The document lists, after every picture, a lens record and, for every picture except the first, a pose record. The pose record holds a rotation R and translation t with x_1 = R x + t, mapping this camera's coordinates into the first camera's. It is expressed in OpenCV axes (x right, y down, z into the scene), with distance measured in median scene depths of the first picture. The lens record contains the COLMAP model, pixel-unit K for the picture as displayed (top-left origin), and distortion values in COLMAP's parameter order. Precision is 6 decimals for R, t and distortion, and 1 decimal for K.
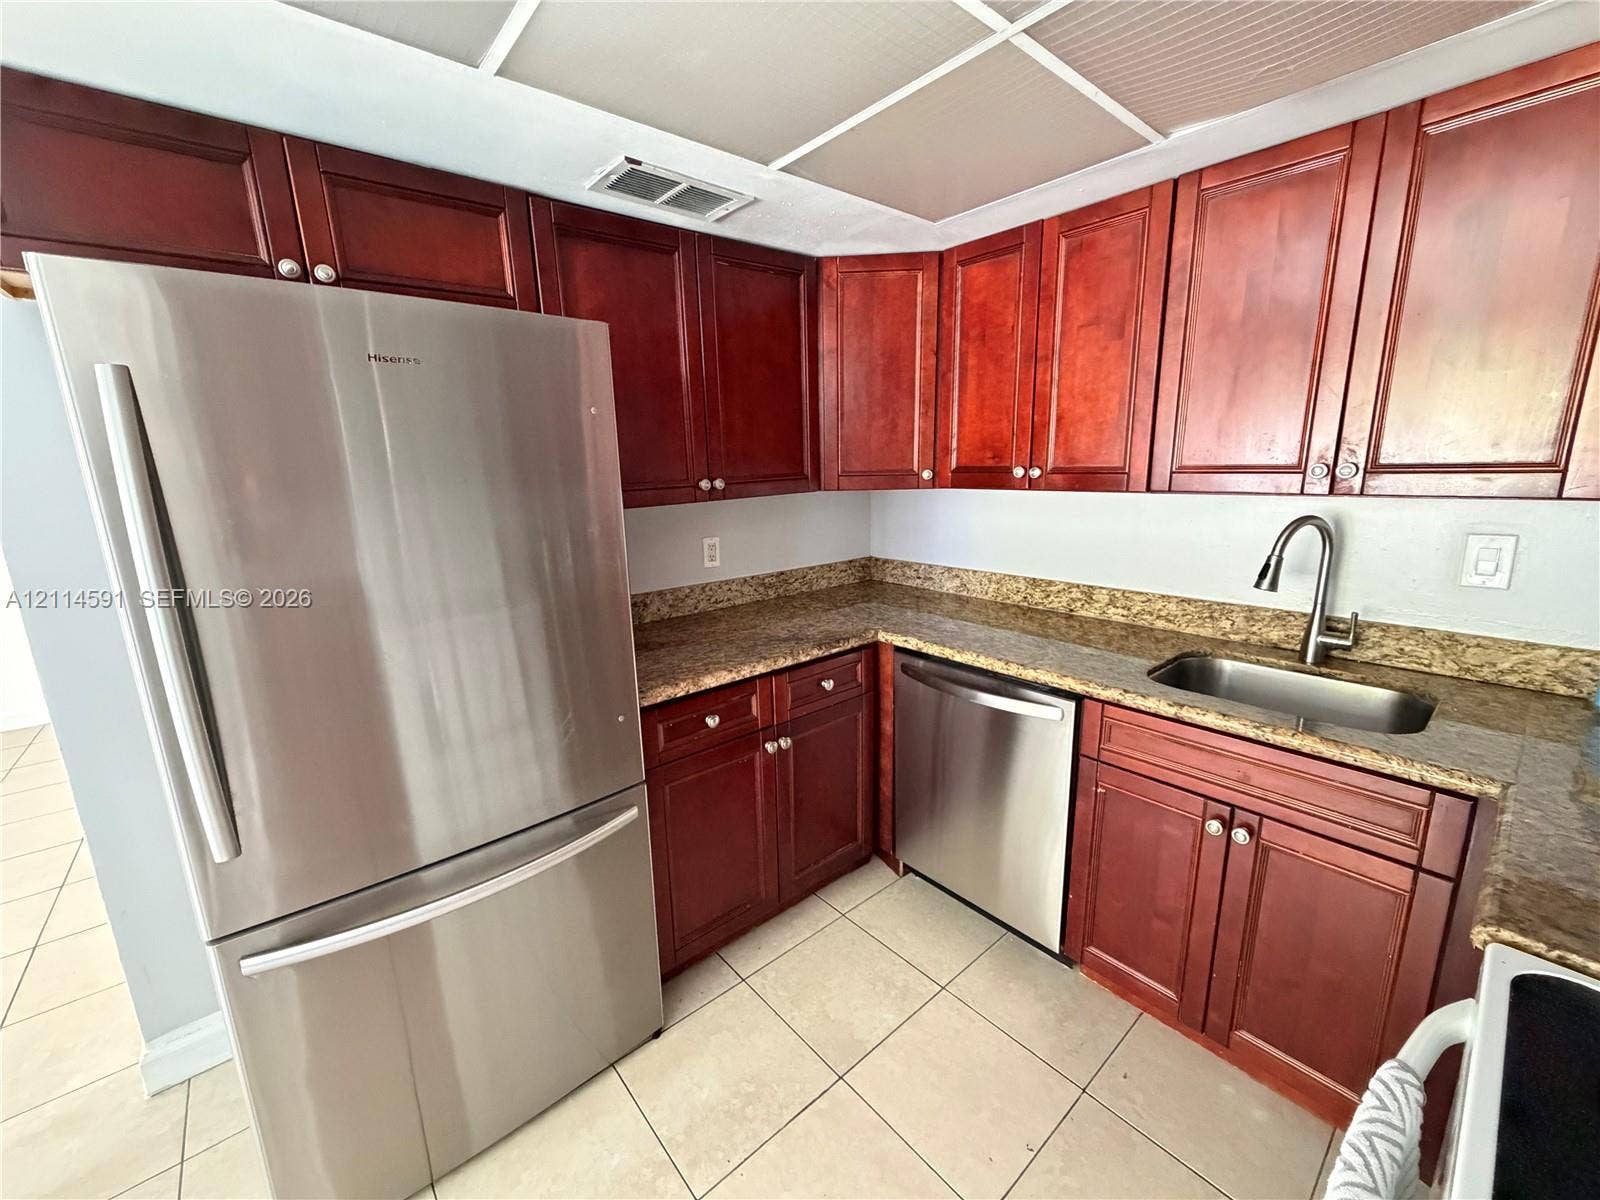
lens RADIAL K [[638.7, 0, 796.6], [0, 638.7, 598.8], [0, 0, 1]] dist [-0.001327, 0.000519]
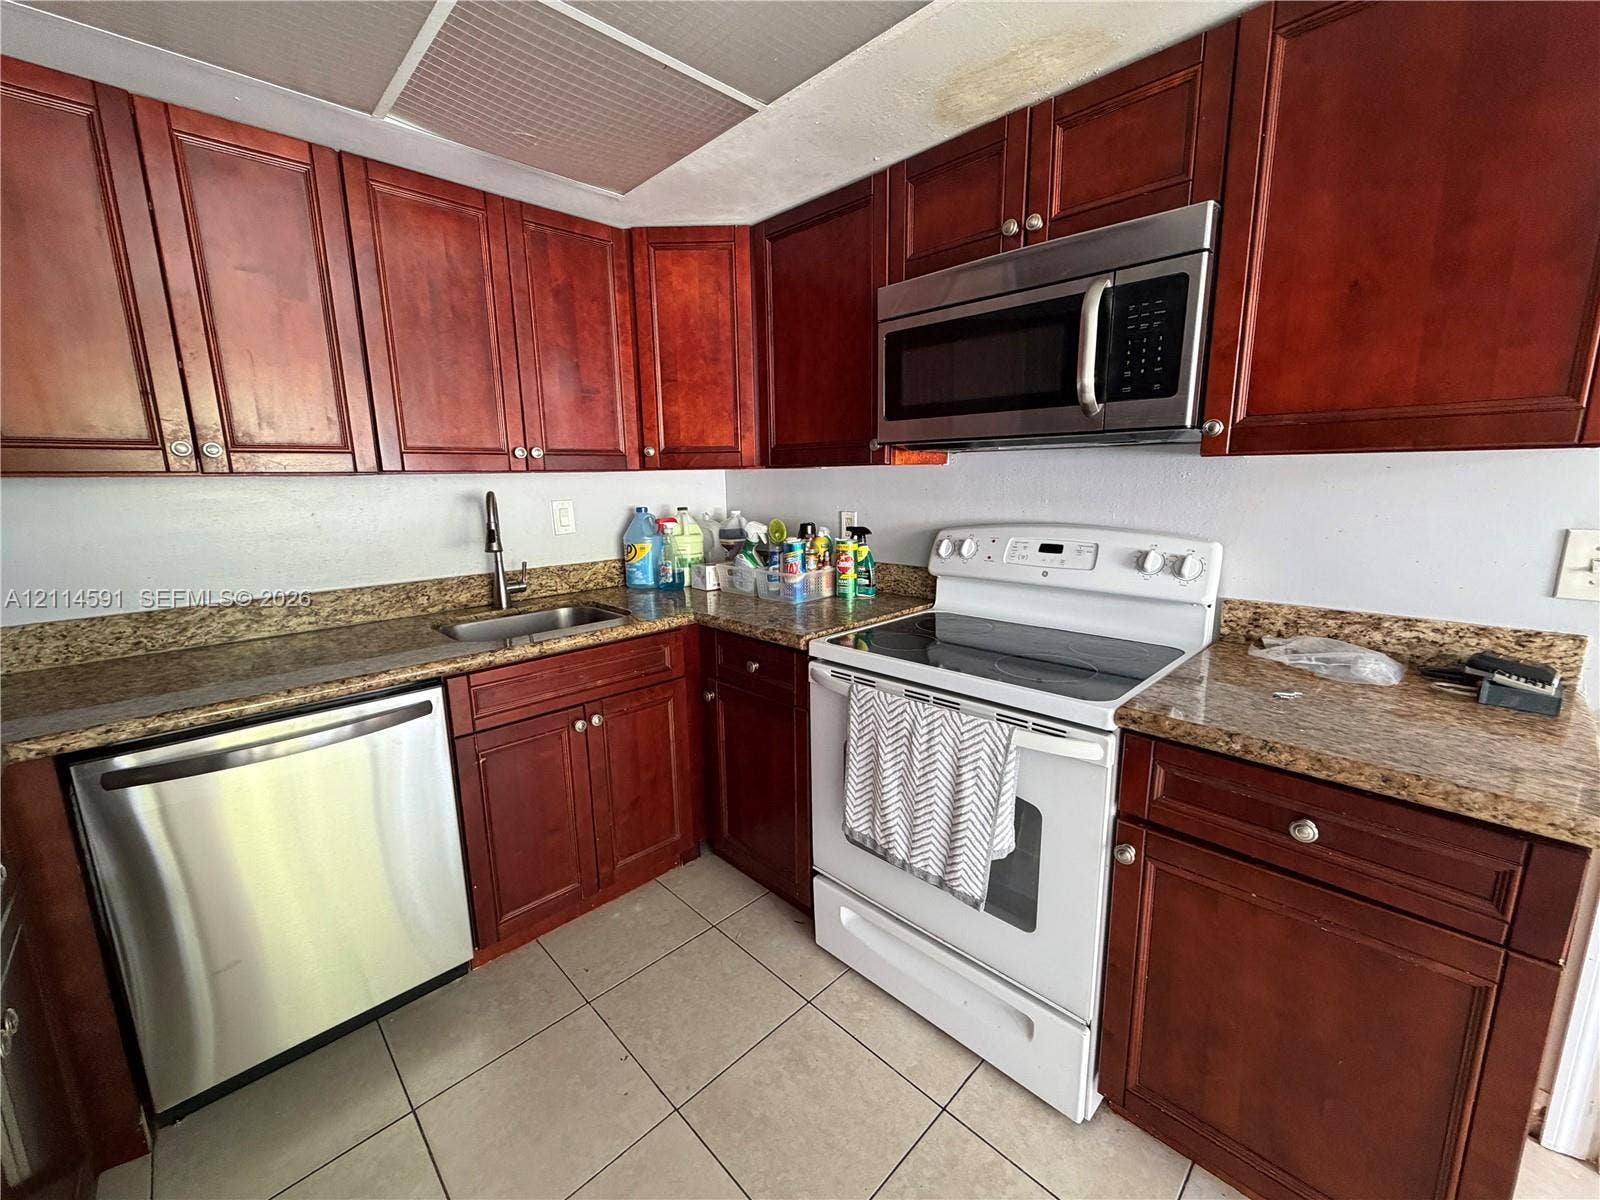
lens RADIAL K [[638.7, 0, 797.3], [0, 638.7, 594.8], [0, 0, 1]] dist [-0.001327, 0.000519]
pose [[-0.070240, -0.157092, 0.985083, -0.463252], [0.228510, 0.958728, 0.169183, -0.007782], [-0.971004, 0.236985, -0.031444, 0.439904]]
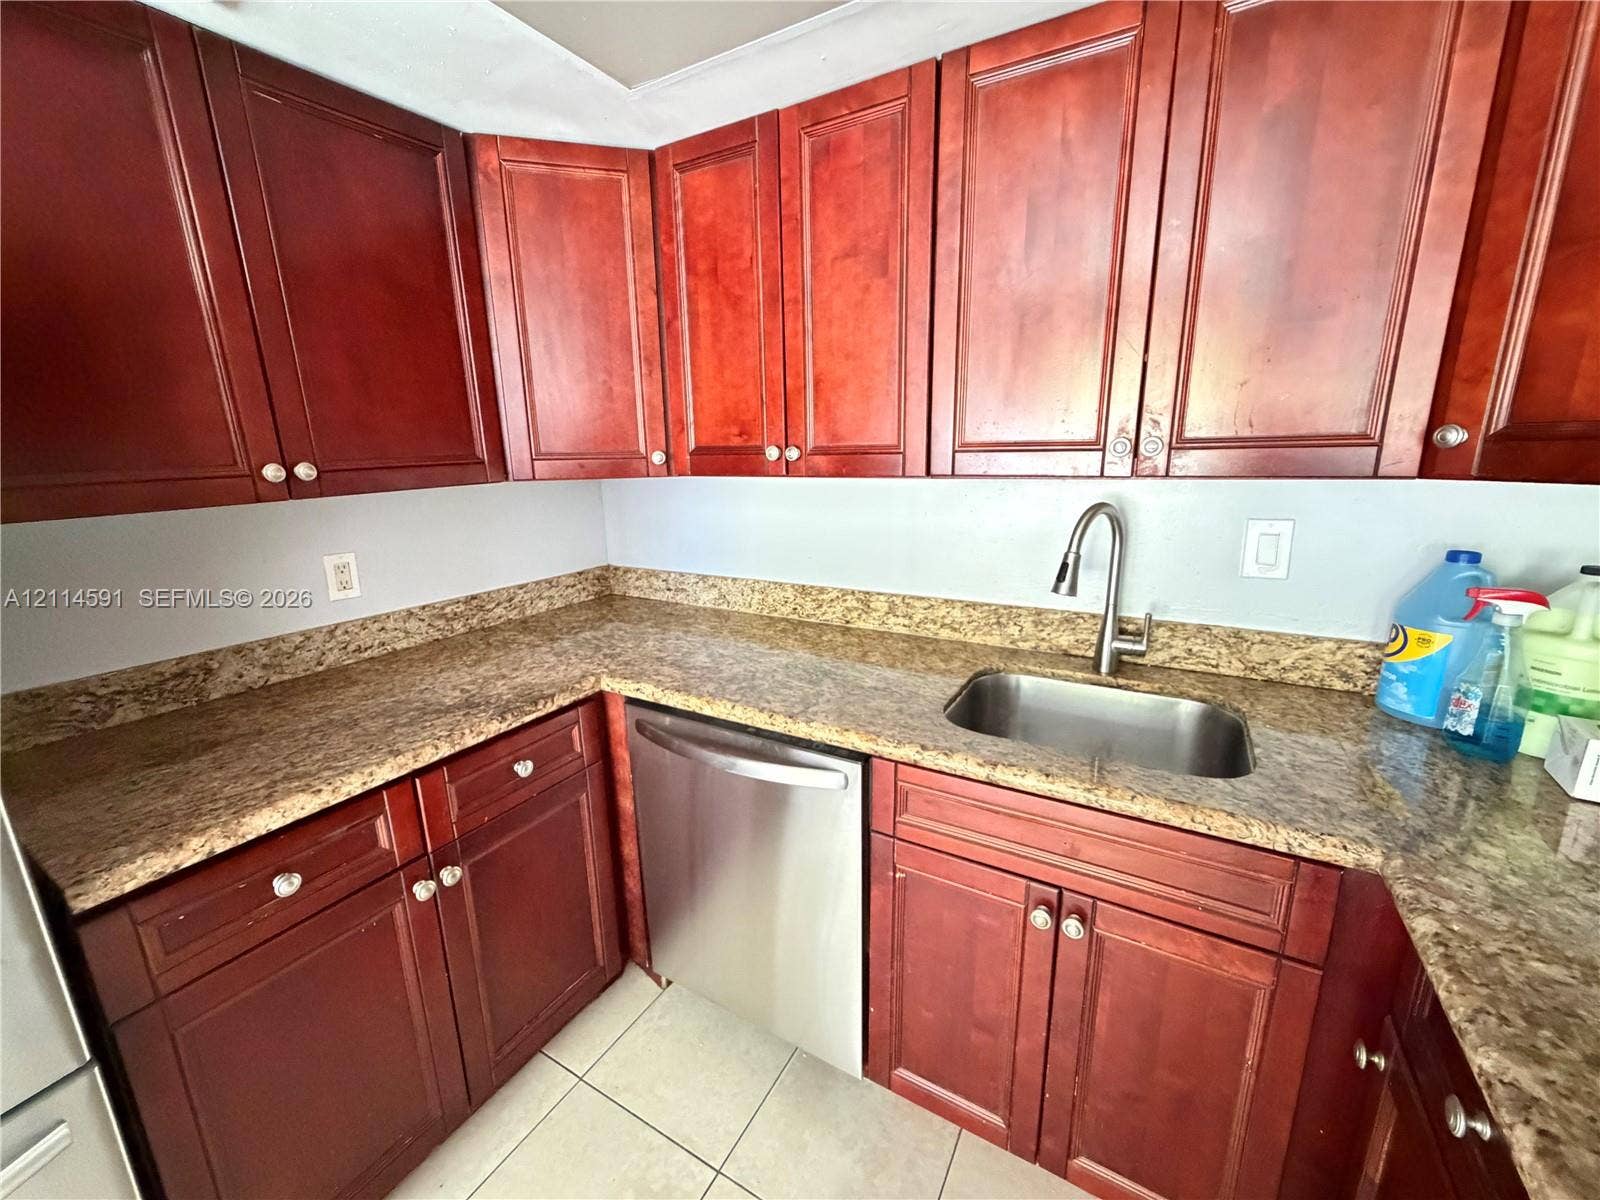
lens RADIAL K [[638.7, 0, 795.9], [0, 638.7, 598.5], [0, 0, 1]] dist [-0.001327, 0.000519]
pose [[0.944453, -0.070616, 0.320969, 0.129358], [0.067070, 0.997503, 0.022107, -0.044375], [-0.321729, 0.000649, 0.946832, 0.296591]]
